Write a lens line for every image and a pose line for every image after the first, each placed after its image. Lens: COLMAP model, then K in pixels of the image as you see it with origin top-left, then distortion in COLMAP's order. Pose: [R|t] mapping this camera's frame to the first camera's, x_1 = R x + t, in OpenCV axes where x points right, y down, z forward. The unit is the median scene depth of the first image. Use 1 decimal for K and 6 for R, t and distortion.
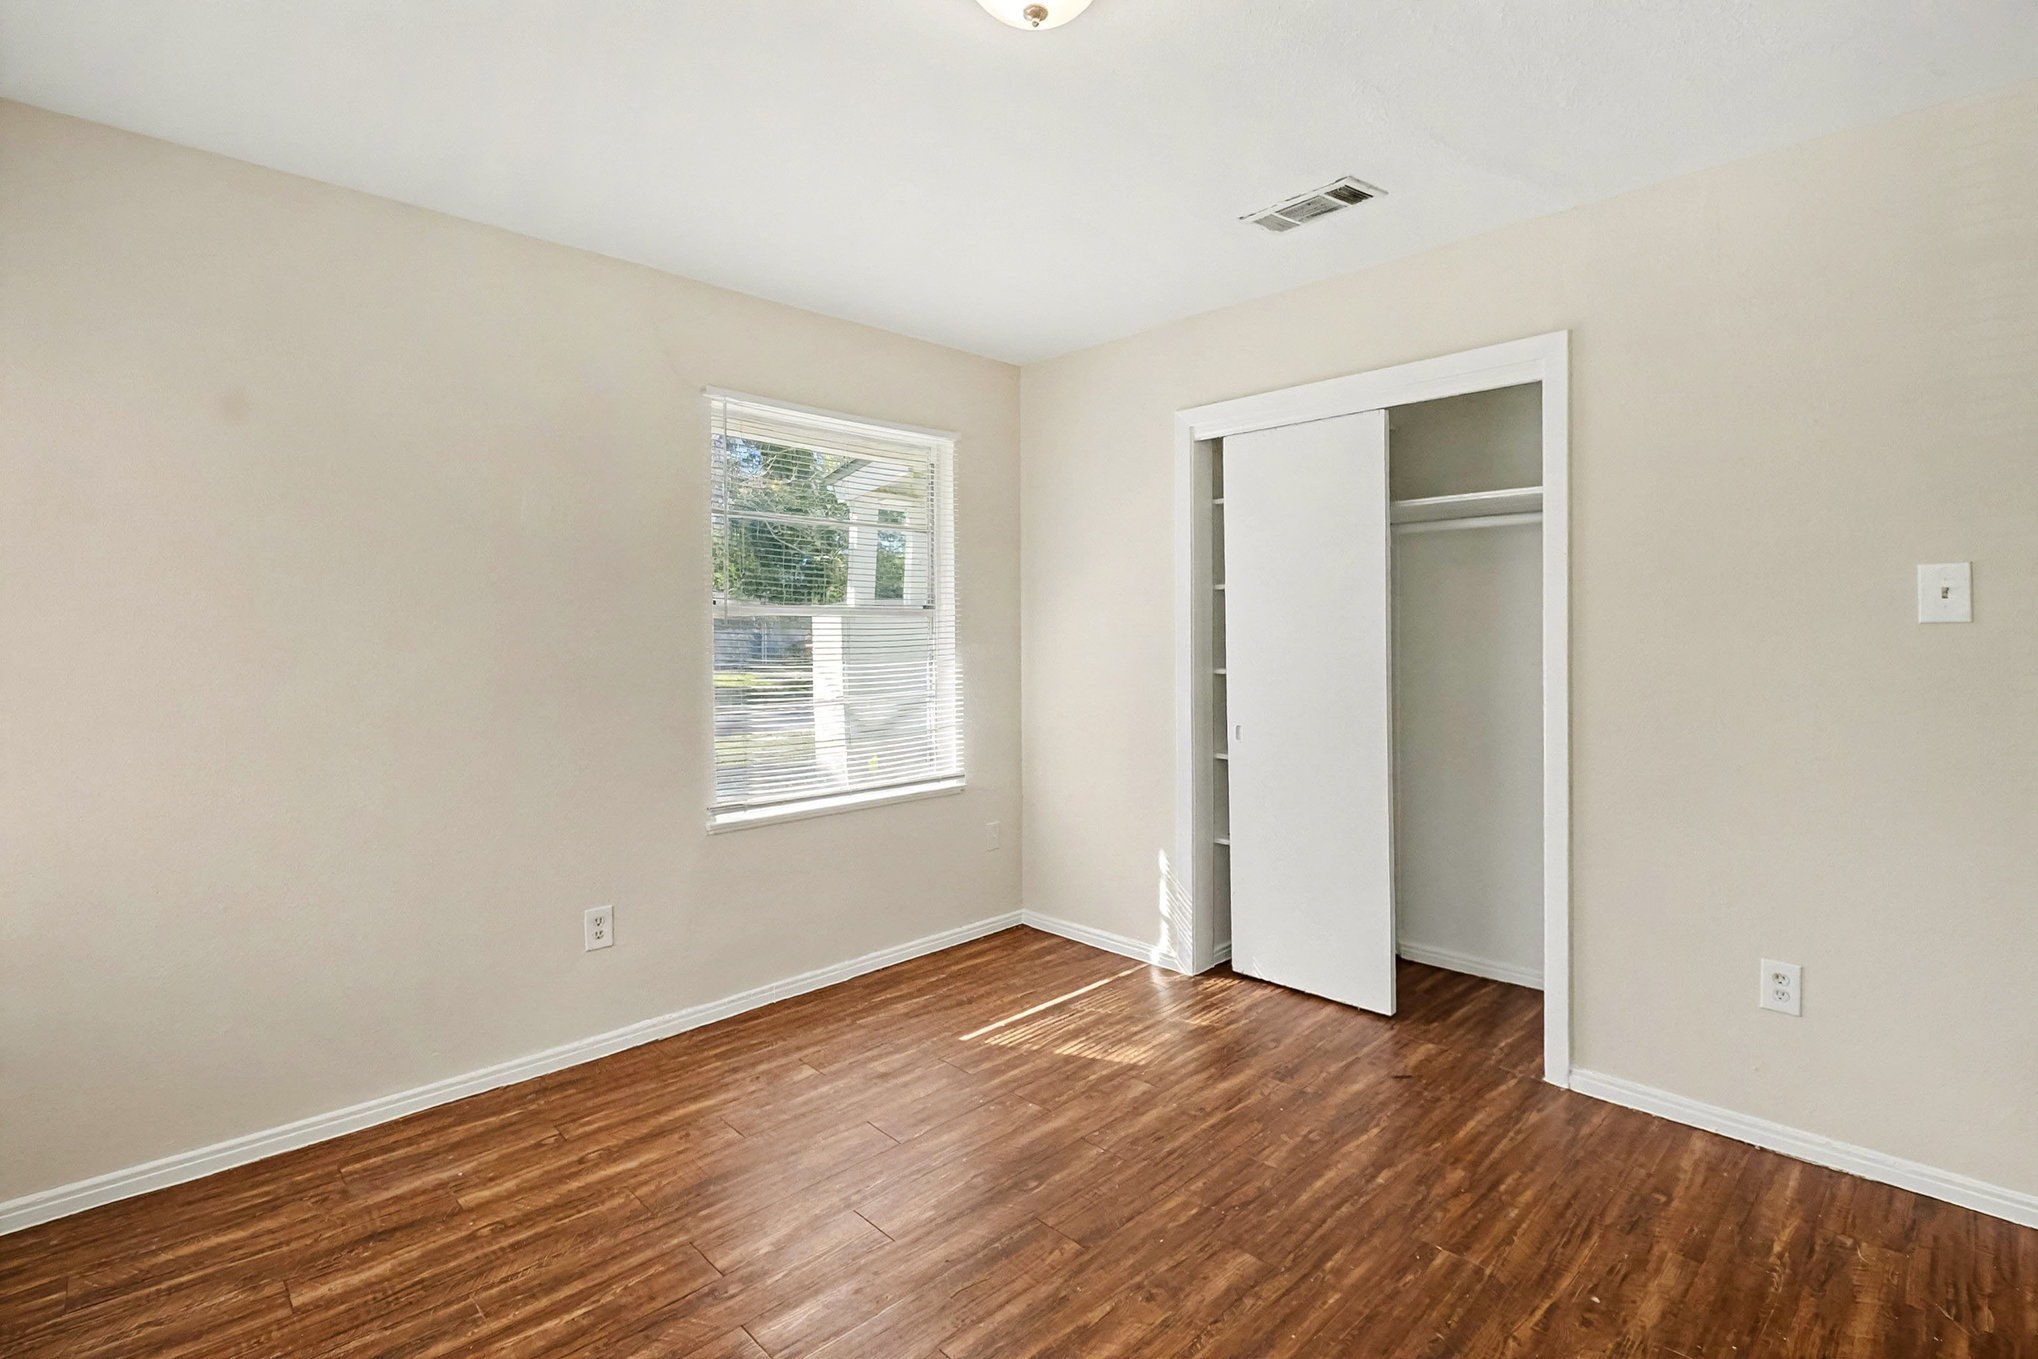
lens RADIAL K [[933.3, 0, 1053.6], [0, 933.3, 642.7], [0, 0, 1]] dist [0.002214, -0.013629]
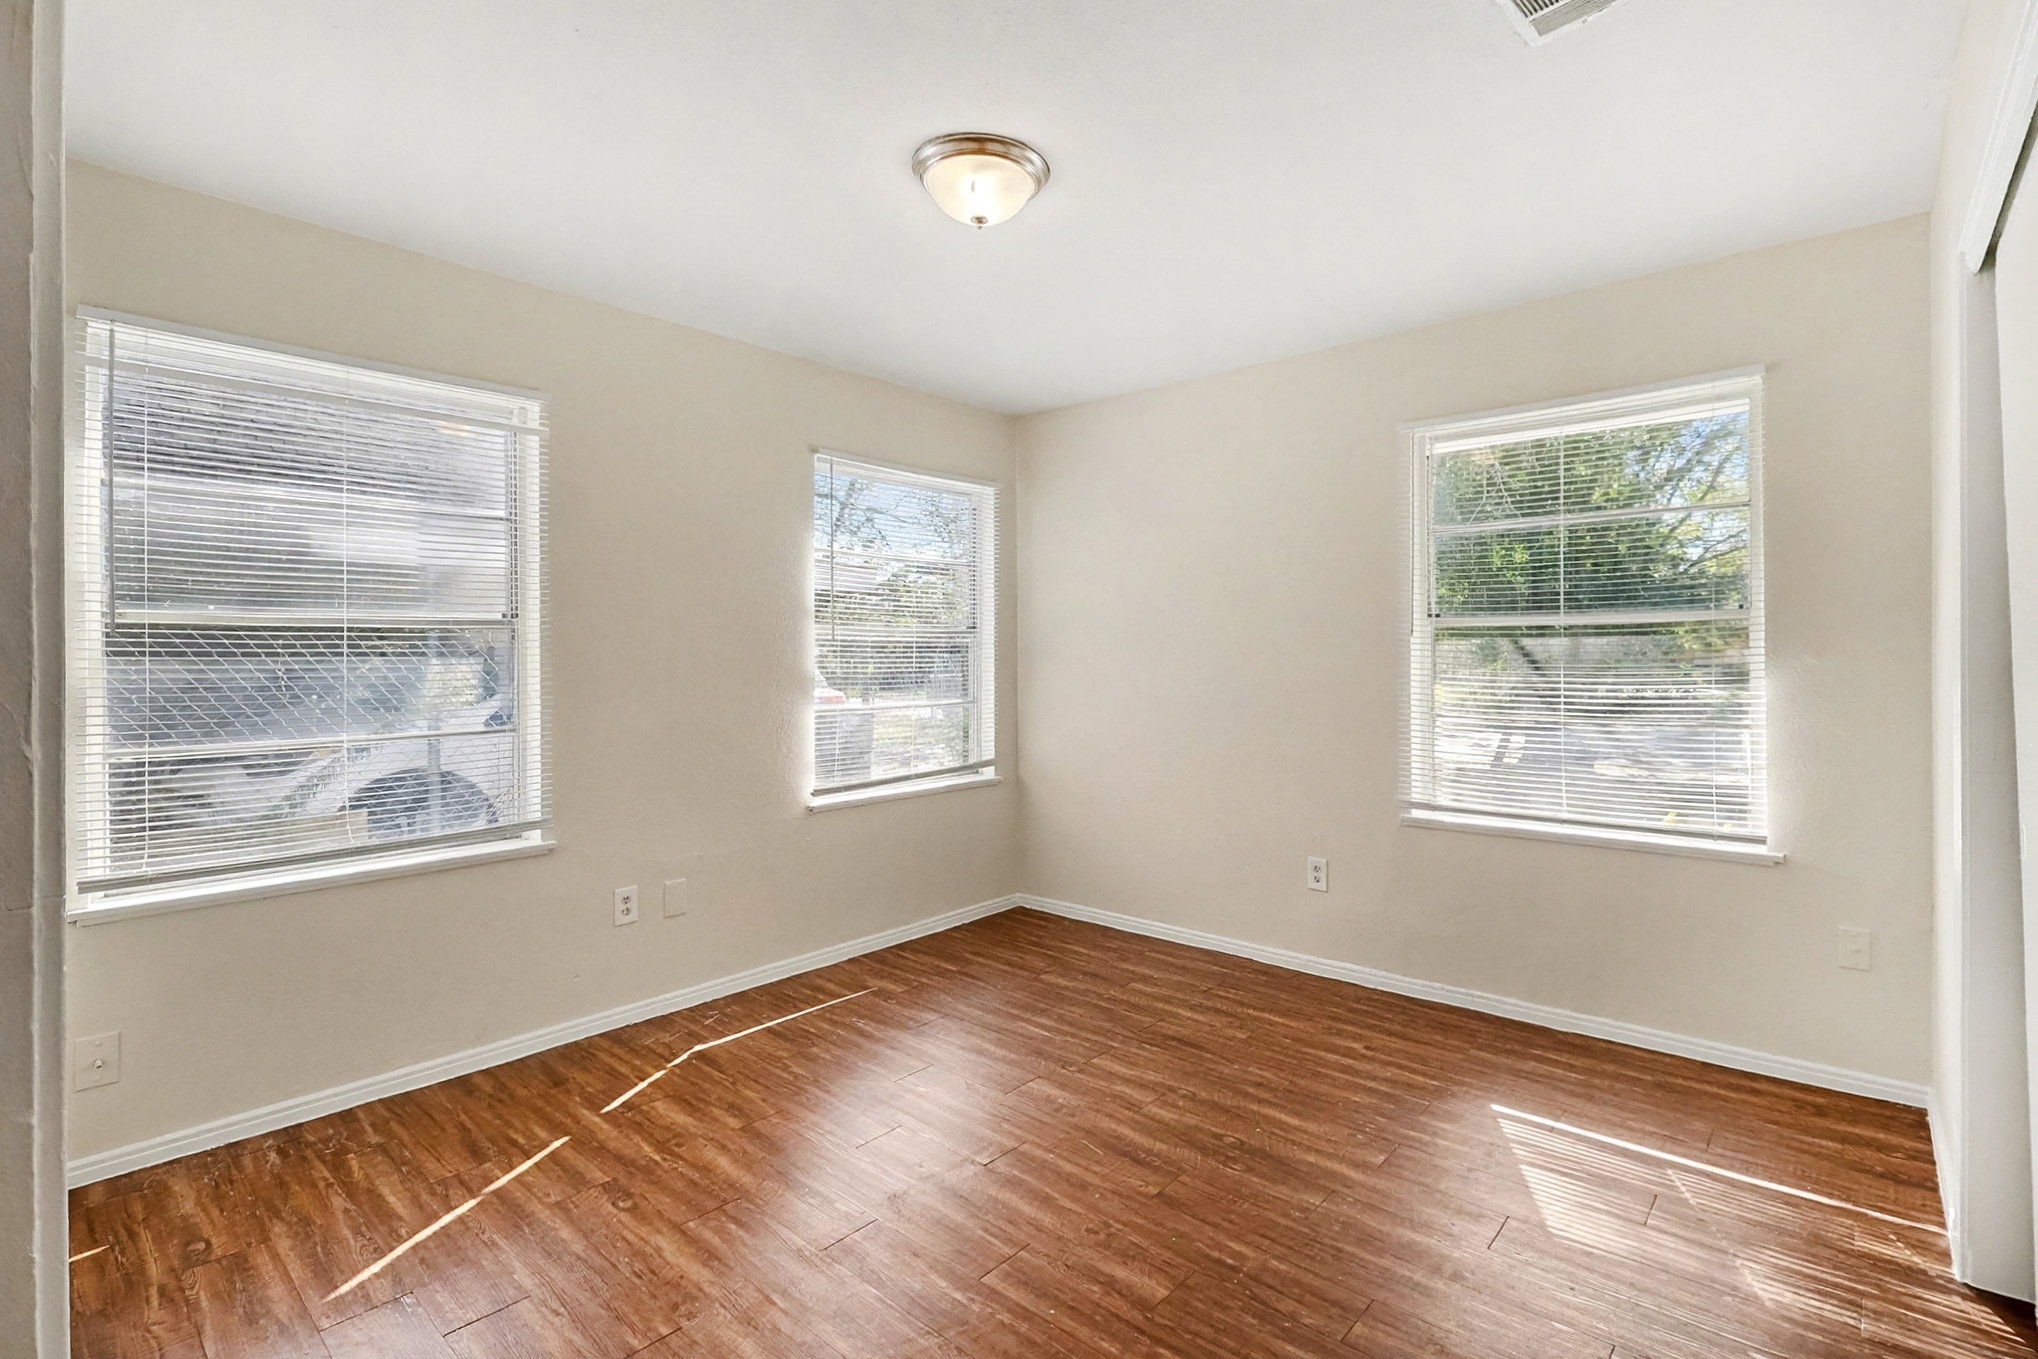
lens RADIAL K [[933.3, 0, 1053.6], [0, 933.3, 642.7], [0, 0, 1]] dist [0.002214, -0.013629]
pose [[0.080827, -0.004961, -0.996716, 0.883553], [-0.007007, 0.999960, -0.005545, -0.003527], [0.996704, 0.007432, 0.080789, 0.613277]]
